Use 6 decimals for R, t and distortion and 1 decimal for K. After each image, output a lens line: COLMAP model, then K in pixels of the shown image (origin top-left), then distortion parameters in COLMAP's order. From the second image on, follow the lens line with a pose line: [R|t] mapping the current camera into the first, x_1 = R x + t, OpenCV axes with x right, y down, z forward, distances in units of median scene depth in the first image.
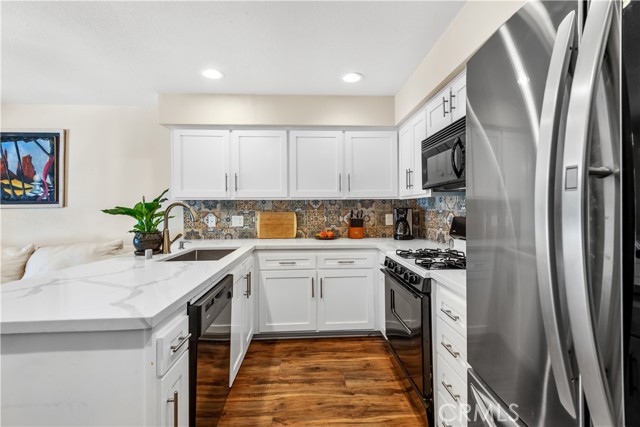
lens RADIAL K [[268.8, 0, 323.9], [0, 268.8, 207.5], [0, 0, 1]] dist [0.009464, -0.000332]
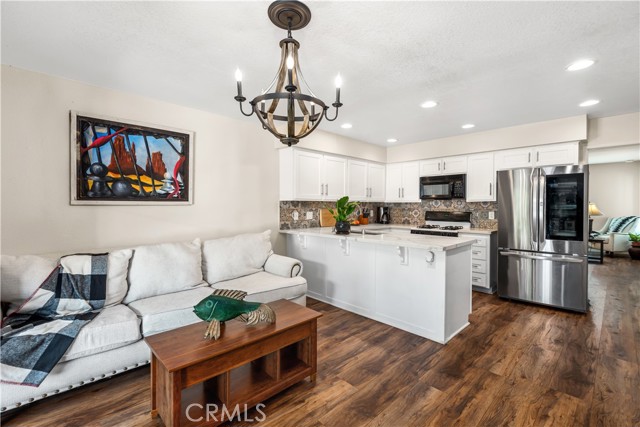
lens RADIAL K [[286.0, 0, 324.7], [0, 286.0, 212.3], [0, 0, 1]] dist [0.028373, -0.008846]
pose [[0.750192, -0.007439, 0.661178, -1.323355], [-0.009556, 0.999710, 0.022089, -0.000749], [-0.661151, -0.022889, 0.749903, -0.199004]]
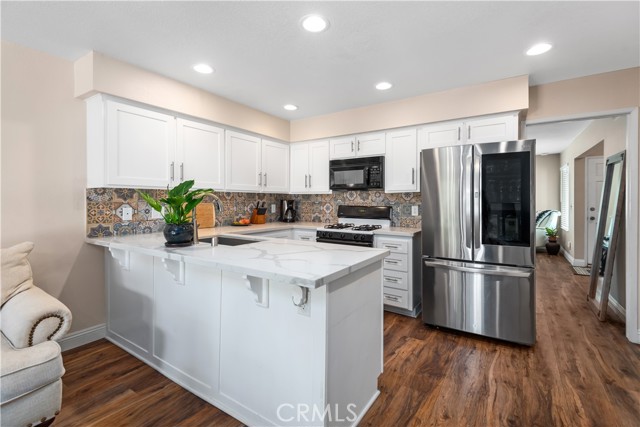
lens RADIAL K [[286.0, 0, 324.0], [0, 286.0, 203.8], [0, 0, 1]] dist [0.028373, -0.008846]
pose [[0.600613, -0.001556, 0.799538, -0.802705], [-0.010375, 0.999899, 0.009740, 0.005198], [-0.799472, -0.014146, 0.600536, -0.041746]]
